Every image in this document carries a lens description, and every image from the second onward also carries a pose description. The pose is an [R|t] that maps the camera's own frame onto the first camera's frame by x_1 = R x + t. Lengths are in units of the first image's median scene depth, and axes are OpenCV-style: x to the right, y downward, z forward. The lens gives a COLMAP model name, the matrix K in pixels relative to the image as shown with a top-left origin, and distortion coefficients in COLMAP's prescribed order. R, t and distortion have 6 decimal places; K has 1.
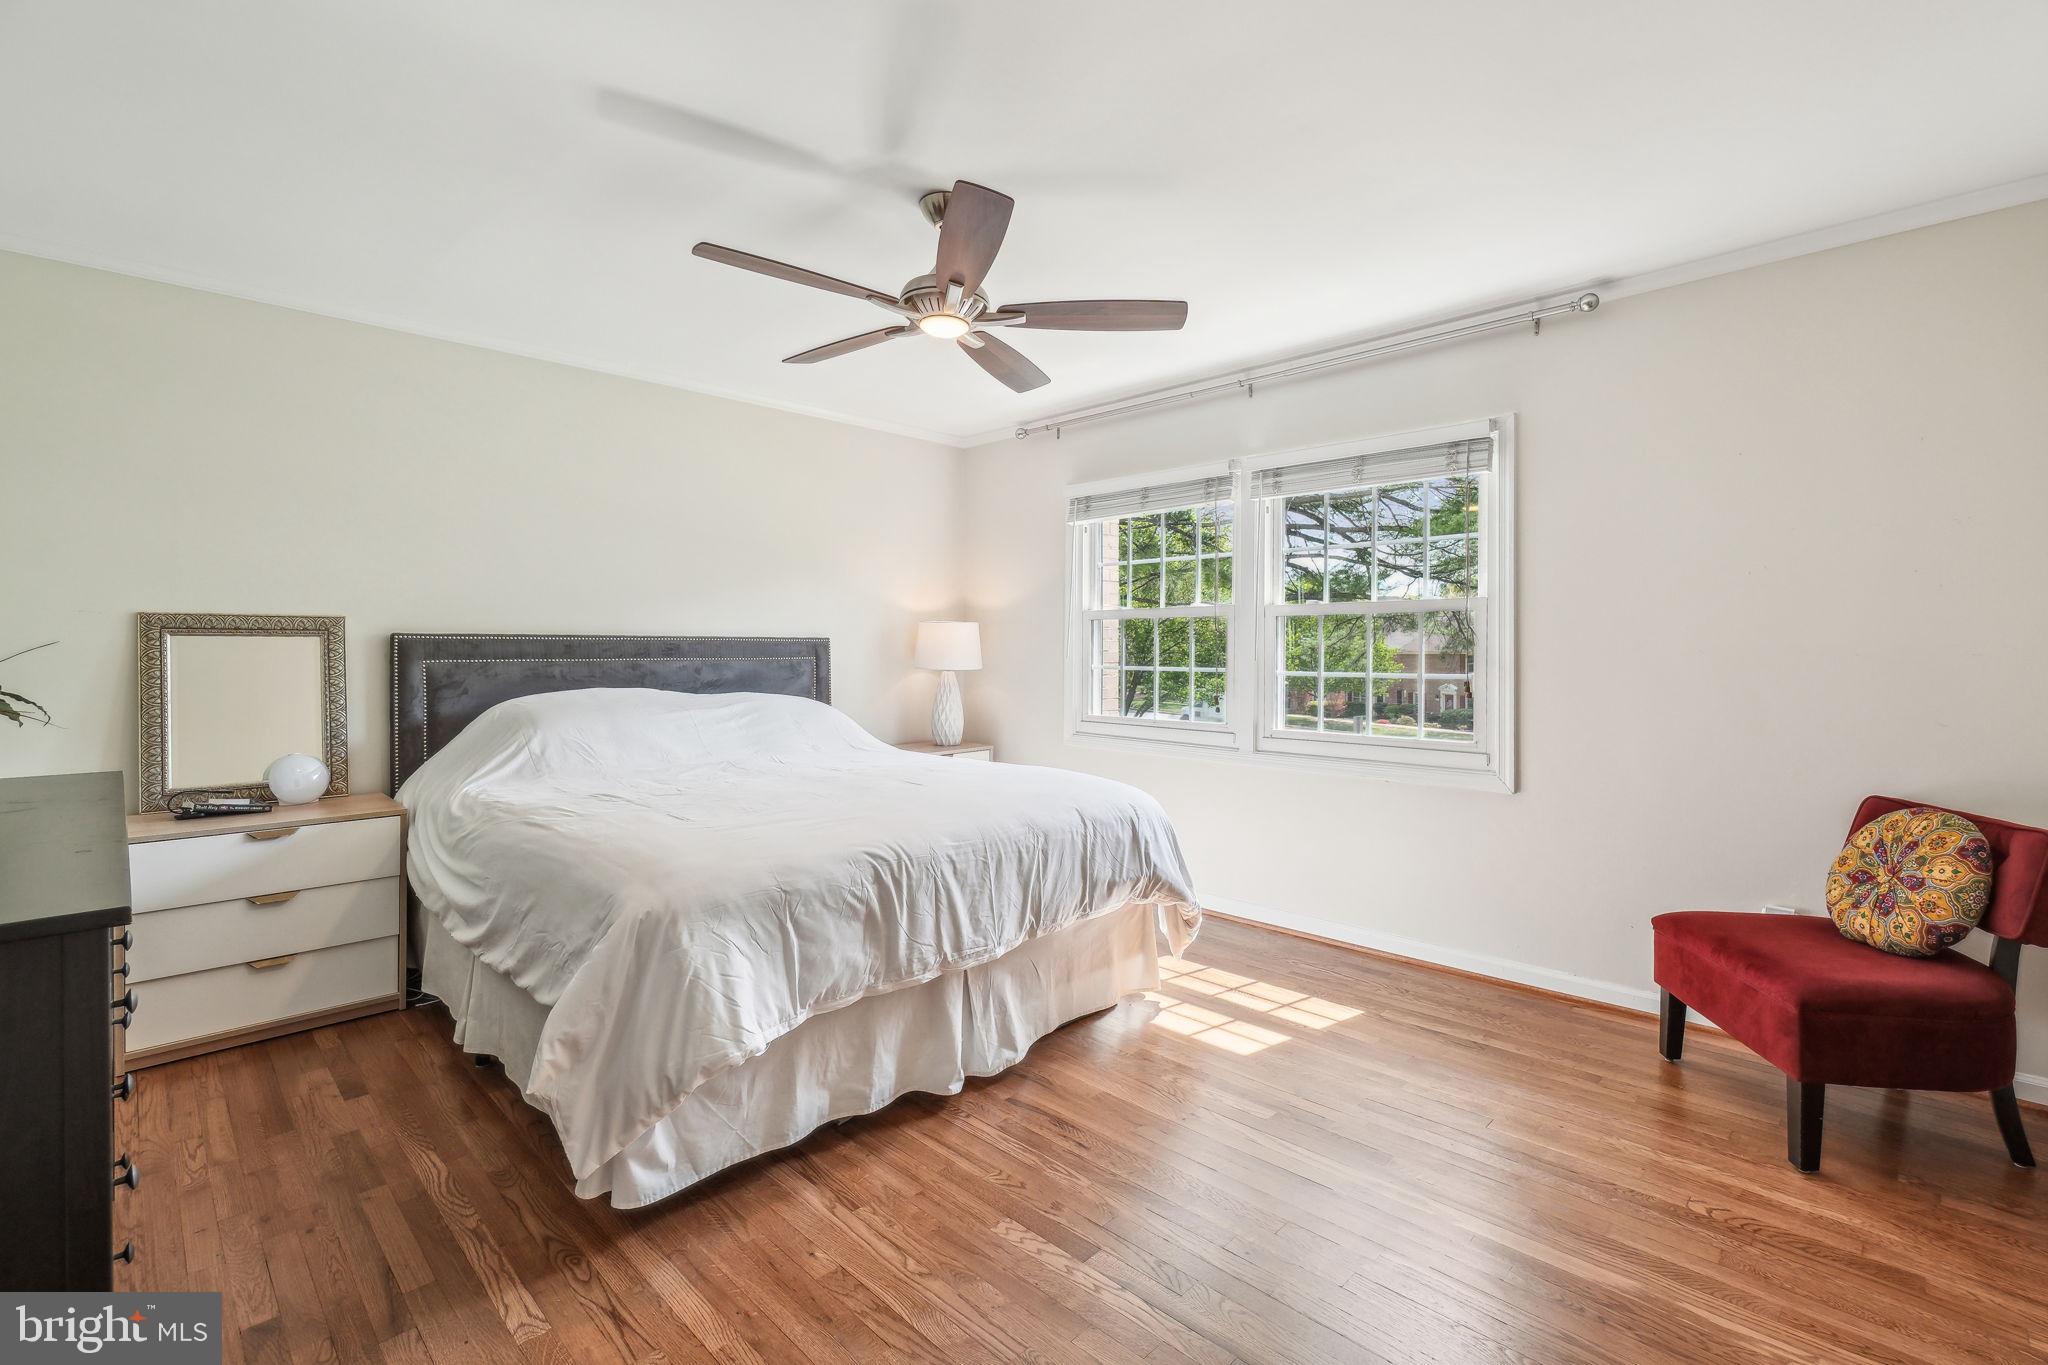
lens RADIAL K [[943.0, 0, 1024.2], [0, 943.0, 676.7], [0, 0, 1]] dist [0.003527, 0.000241]
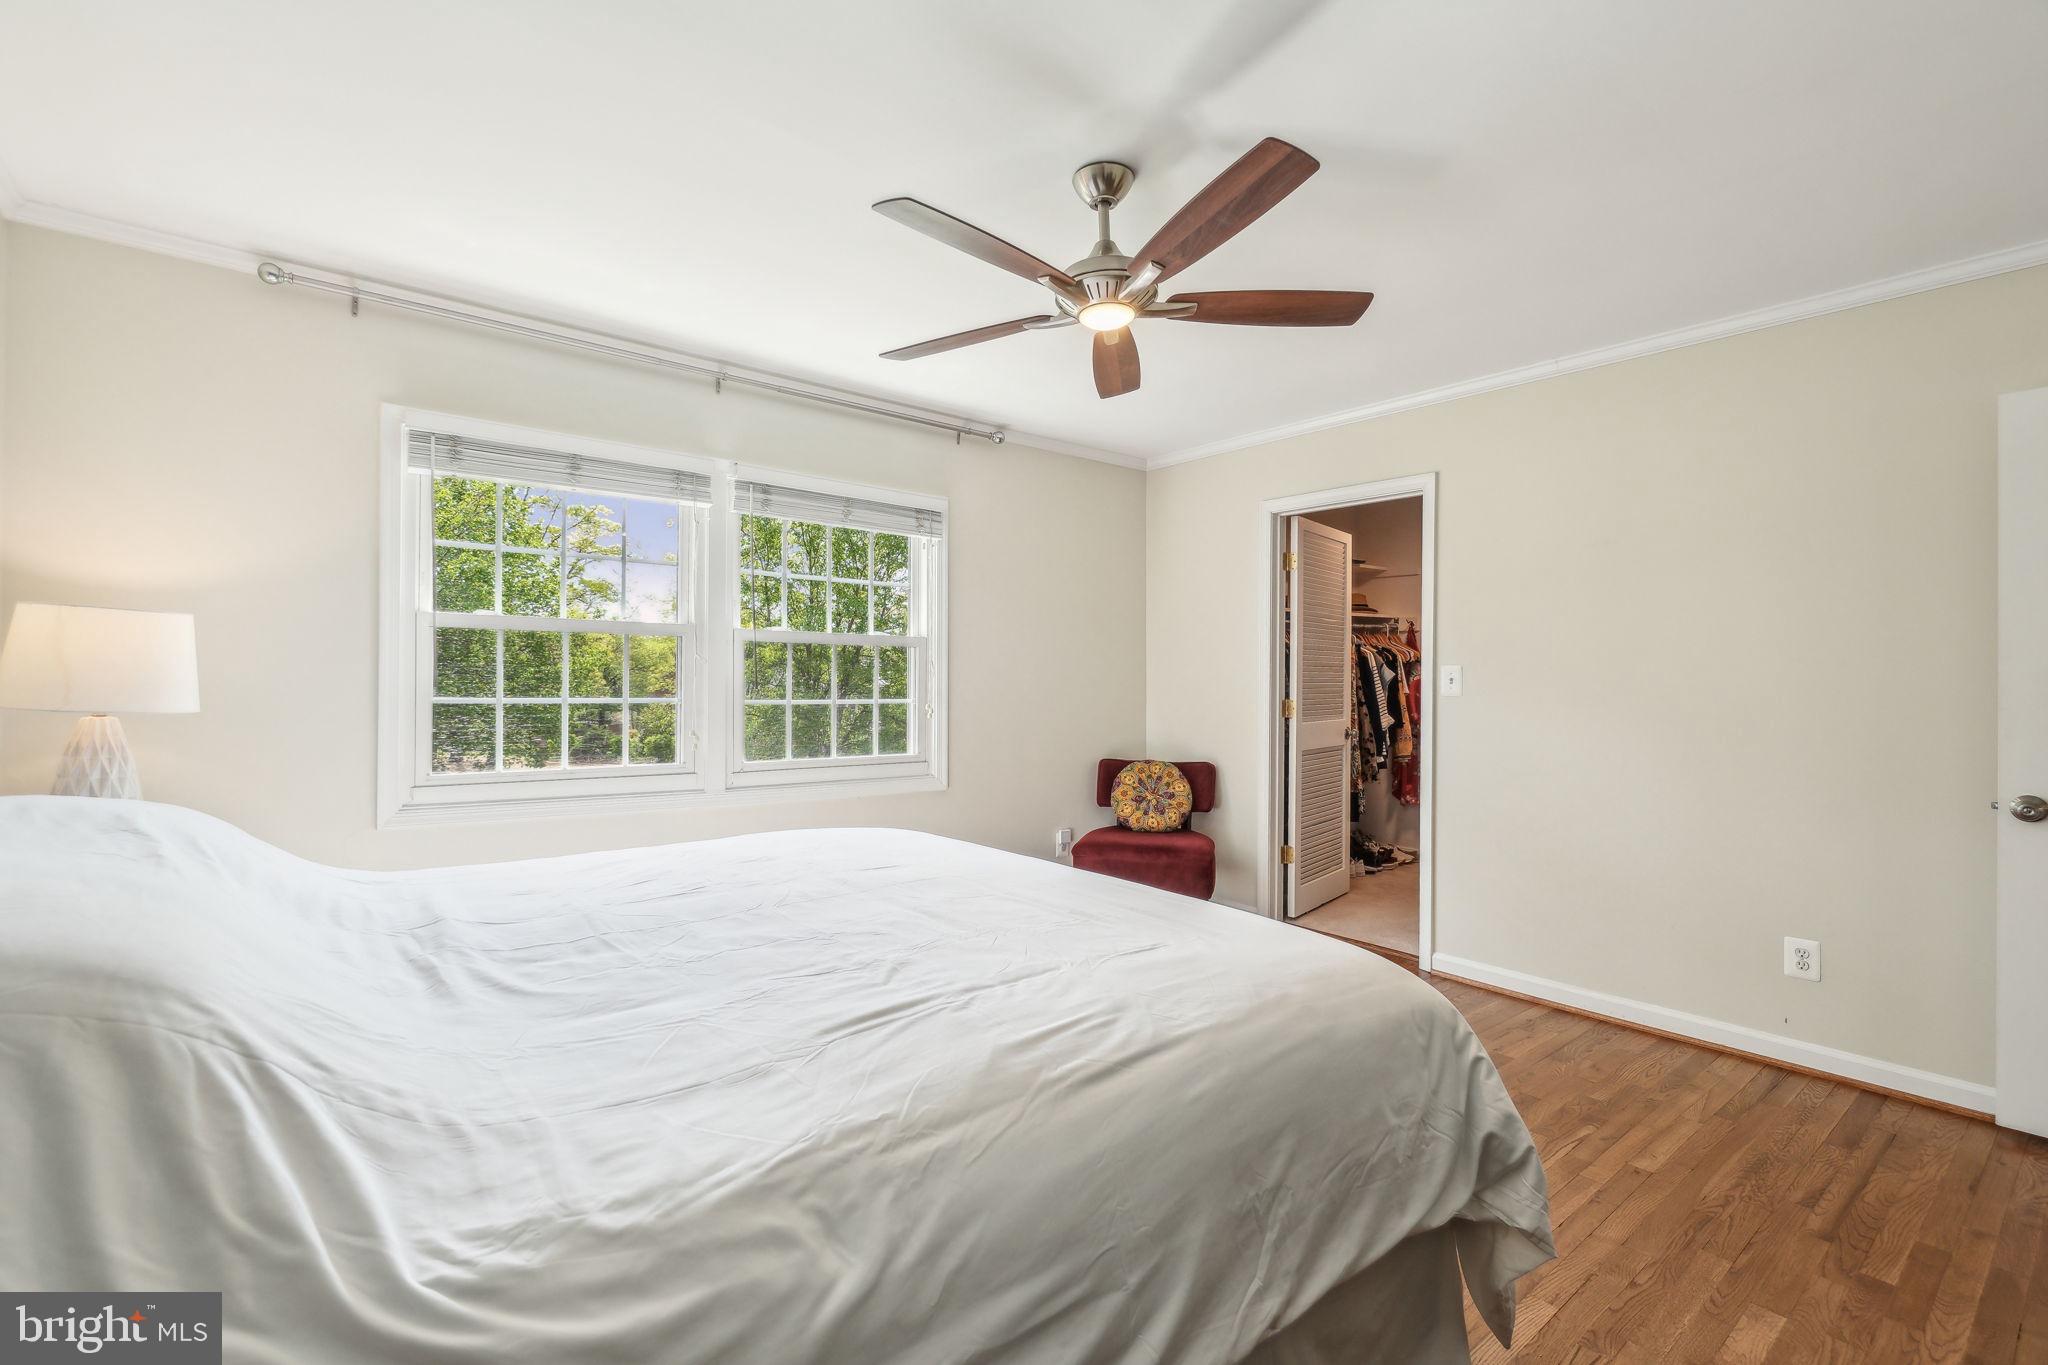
lens RADIAL K [[905.8, 0, 1024.0], [0, 905.8, 674.9], [0, 0, 1]] dist [-0.007164, 0.000444]
pose [[0.087884, -0.004004, 0.996123, -0.657356], [0.009572, 0.999949, 0.003175, -0.033615], [-0.996085, 0.009256, 0.087918, 0.716672]]
